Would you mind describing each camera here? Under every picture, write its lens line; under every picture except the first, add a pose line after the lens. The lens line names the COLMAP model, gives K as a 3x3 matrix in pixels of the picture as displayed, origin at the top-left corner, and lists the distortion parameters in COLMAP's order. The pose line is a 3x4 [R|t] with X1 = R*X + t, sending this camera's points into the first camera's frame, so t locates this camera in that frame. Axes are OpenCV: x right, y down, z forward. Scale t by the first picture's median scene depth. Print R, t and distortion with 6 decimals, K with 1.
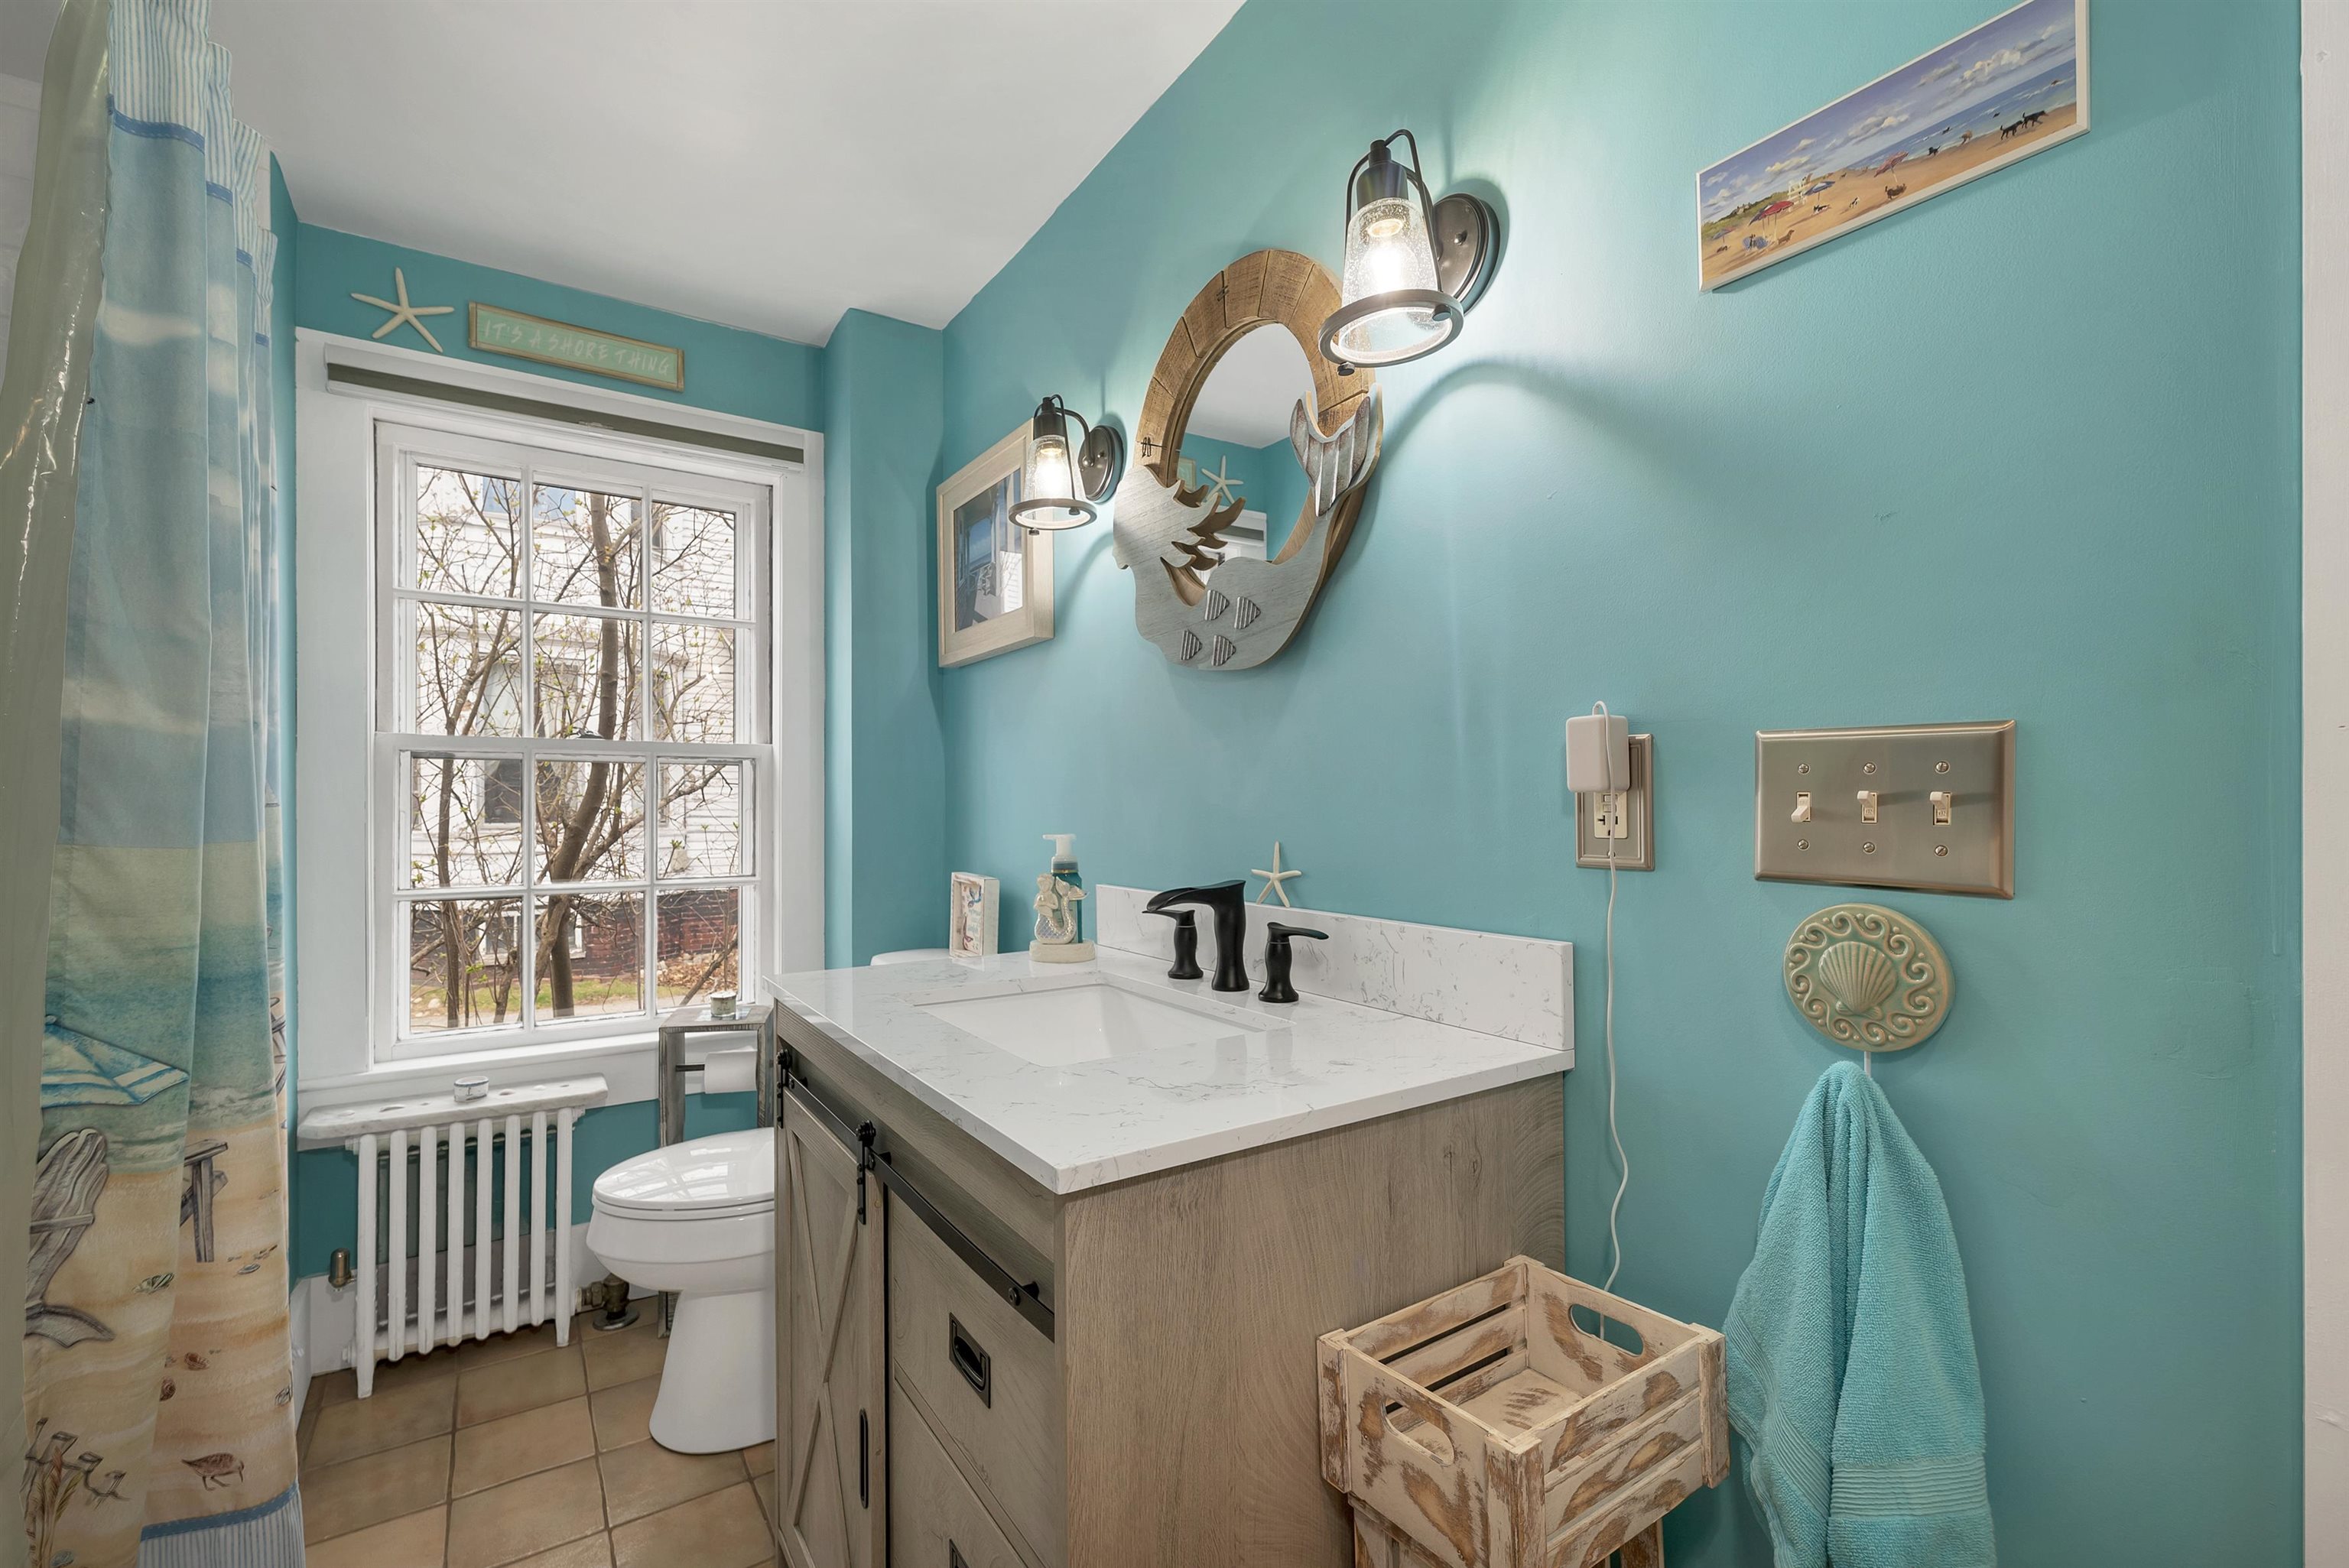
lens RADIAL K [[997.2, 0, 1169.5], [0, 997.2, 813.4], [0, 0, 1]] dist [0.008220, -0.000937]
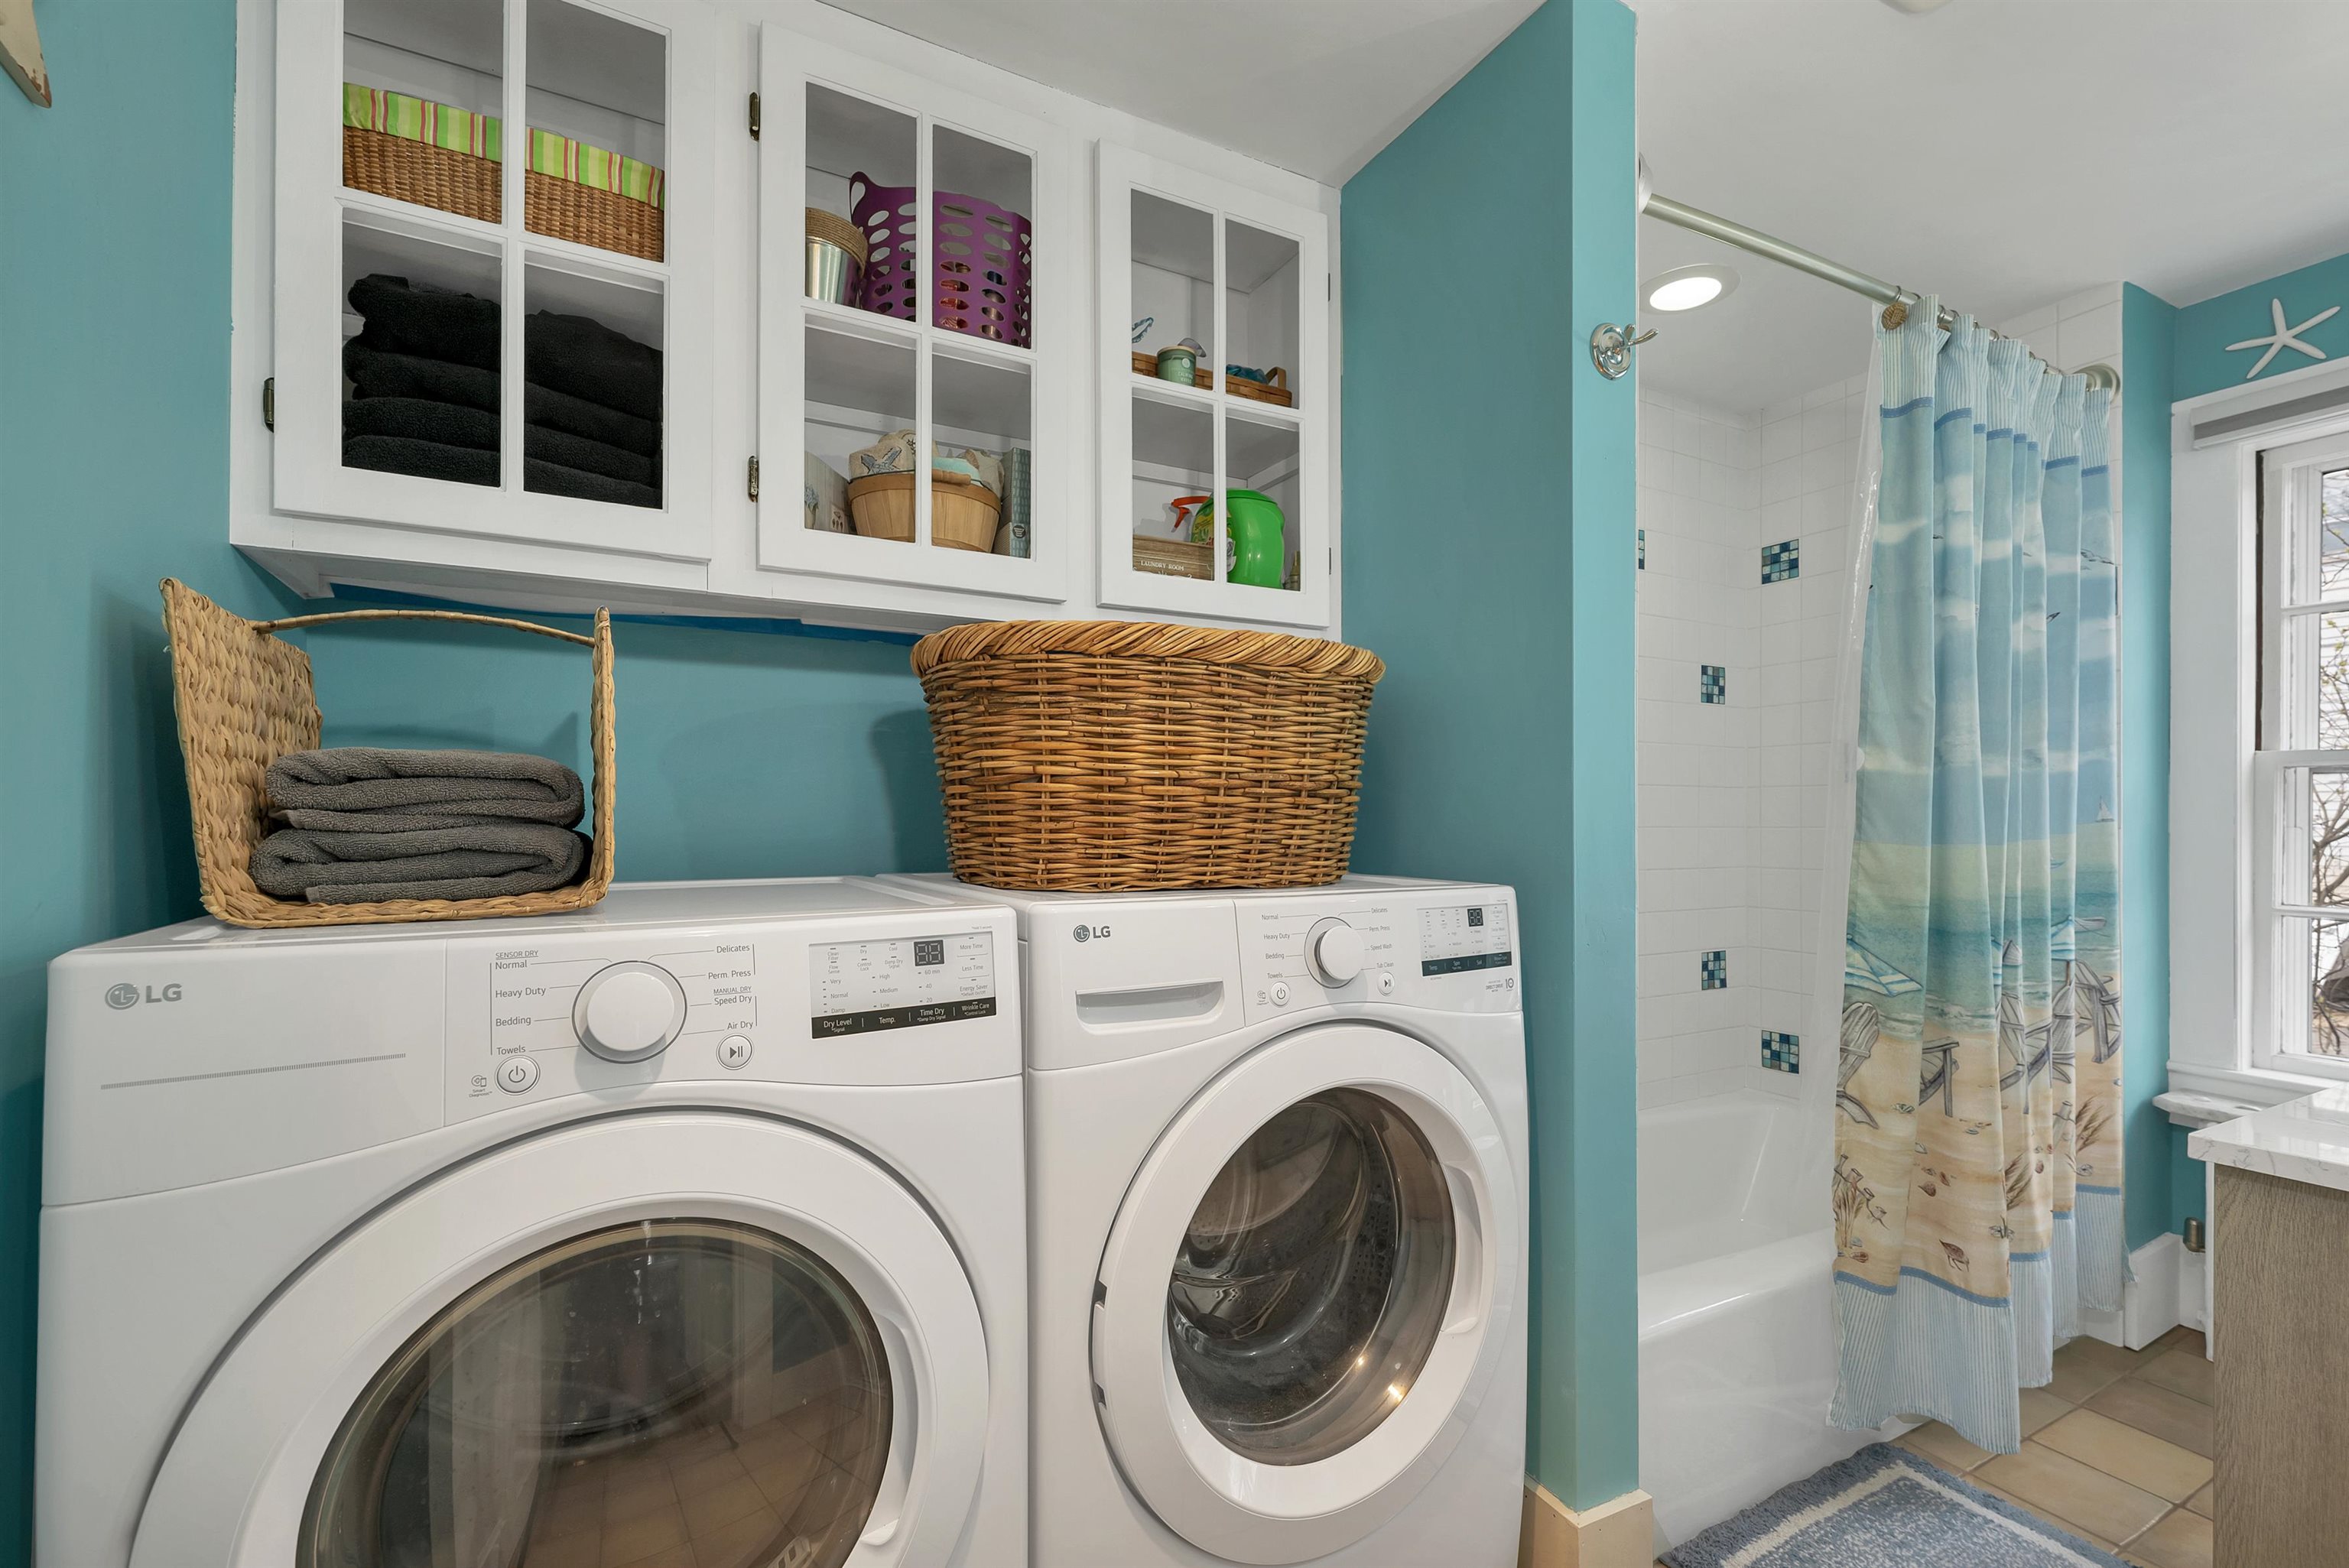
lens RADIAL K [[997.2, 0, 1153.5], [0, 997.2, 809.4], [0, 0, 1]] dist [0.008220, -0.000937]
pose [[-0.122473, -0.009287, -0.992428, 0.784725], [-0.010738, 0.999910, -0.008032, 0.002904], [0.992414, 0.009673, -0.122562, -0.023699]]
